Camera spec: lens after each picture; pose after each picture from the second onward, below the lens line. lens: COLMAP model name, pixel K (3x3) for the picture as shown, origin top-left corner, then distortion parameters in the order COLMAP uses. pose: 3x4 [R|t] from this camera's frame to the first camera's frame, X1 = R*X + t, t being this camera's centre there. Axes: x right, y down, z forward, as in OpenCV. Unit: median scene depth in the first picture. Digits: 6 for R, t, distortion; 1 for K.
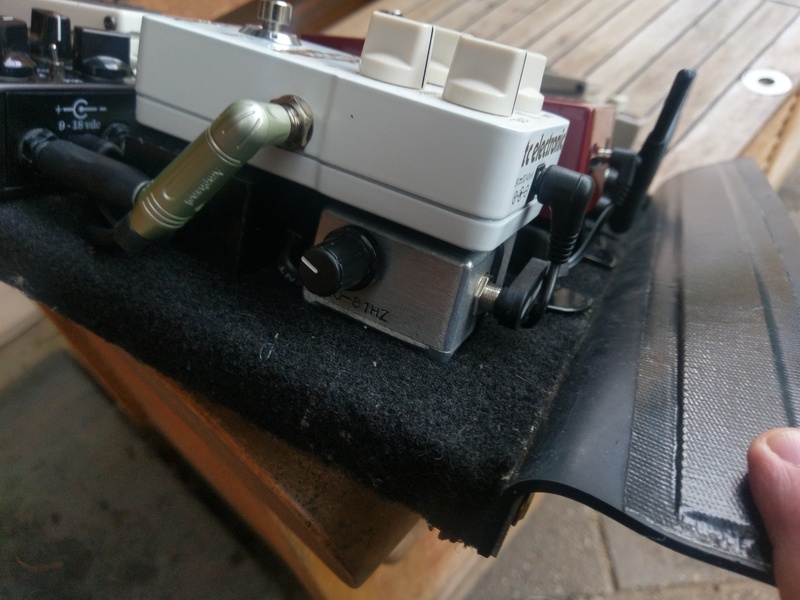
lens RADIAL K [[618.4, 0, 400.0], [0, 618.4, 300.0], [0, 0, 1]] dist [0.011843, 0.003485]
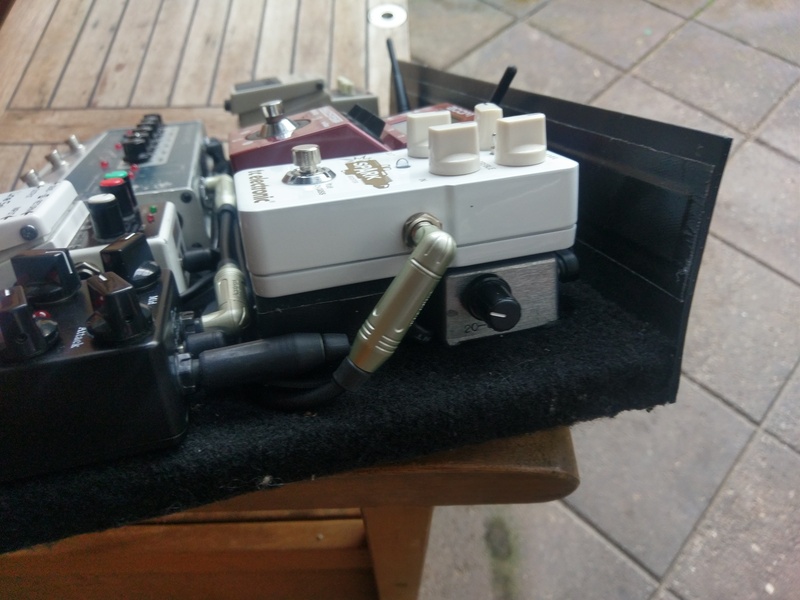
lens RADIAL K [[618.4, 0, 400.0], [0, 618.4, 300.0], [0, 0, 1]] dist [0.011843, 0.003485]
pose [[0.730813, -0.525618, 0.435476, -0.207793], [0.494489, 0.847474, 0.193050, -0.107267], [-0.470525, 0.074255, 0.879257, -0.026030]]
